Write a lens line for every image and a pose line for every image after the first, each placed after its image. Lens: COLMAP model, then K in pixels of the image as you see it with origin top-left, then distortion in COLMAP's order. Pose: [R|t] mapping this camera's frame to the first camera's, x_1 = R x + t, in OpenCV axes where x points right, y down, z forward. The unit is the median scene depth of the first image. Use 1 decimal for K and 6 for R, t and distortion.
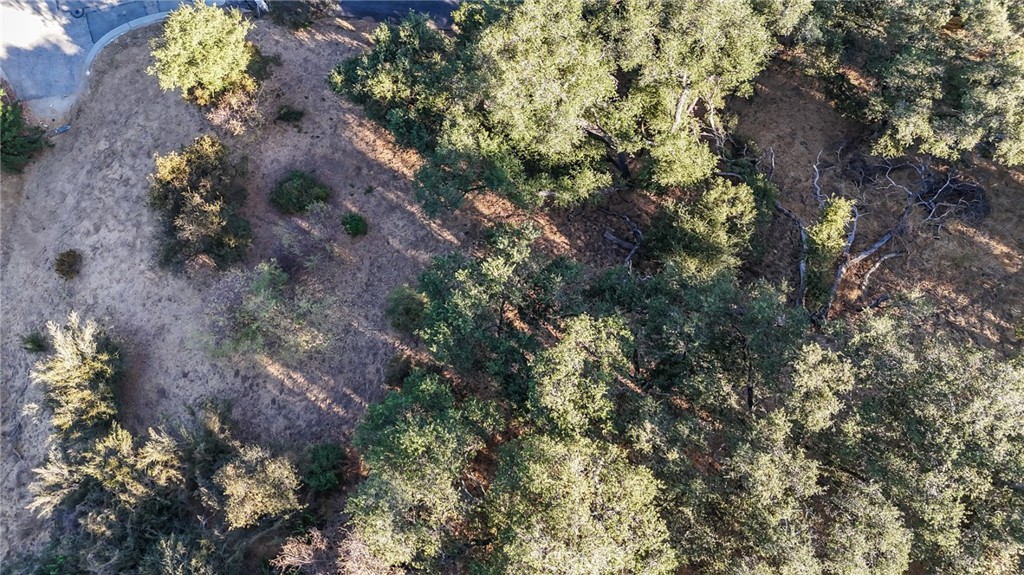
lens RADIAL K [[748.2, 0, 513.8], [0, 748.2, 289.1], [0, 0, 1]] dist [0.089733, -0.098271]
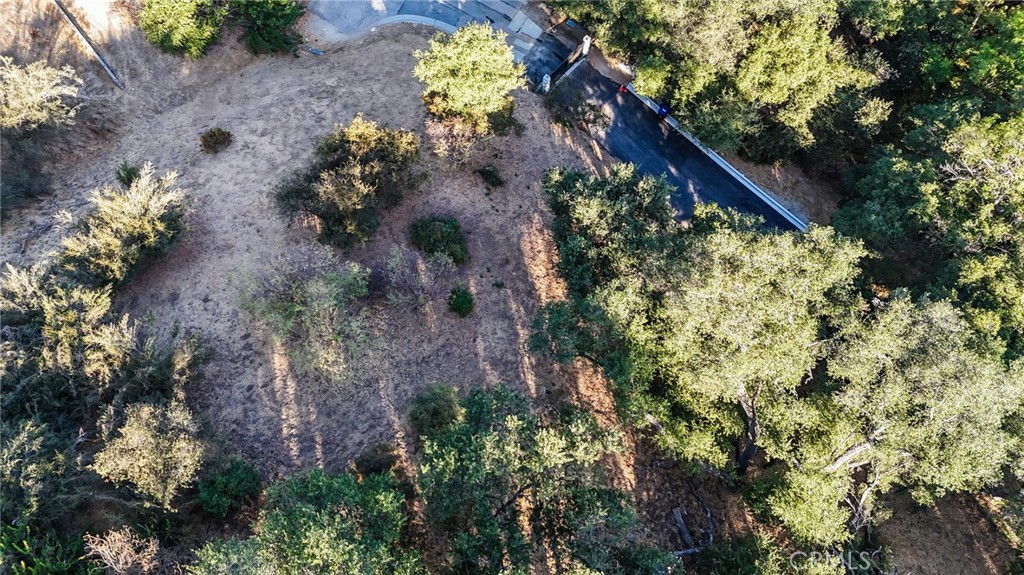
lens RADIAL K [[748.2, 0, 513.8], [0, 748.2, 289.1], [0, 0, 1]] dist [0.089733, -0.098271]
pose [[0.739411, 0.646161, -0.189070, -0.008199], [-0.672573, 0.721568, -0.164272, 0.008022], [0.030281, 0.248628, 0.968126, 0.157509]]
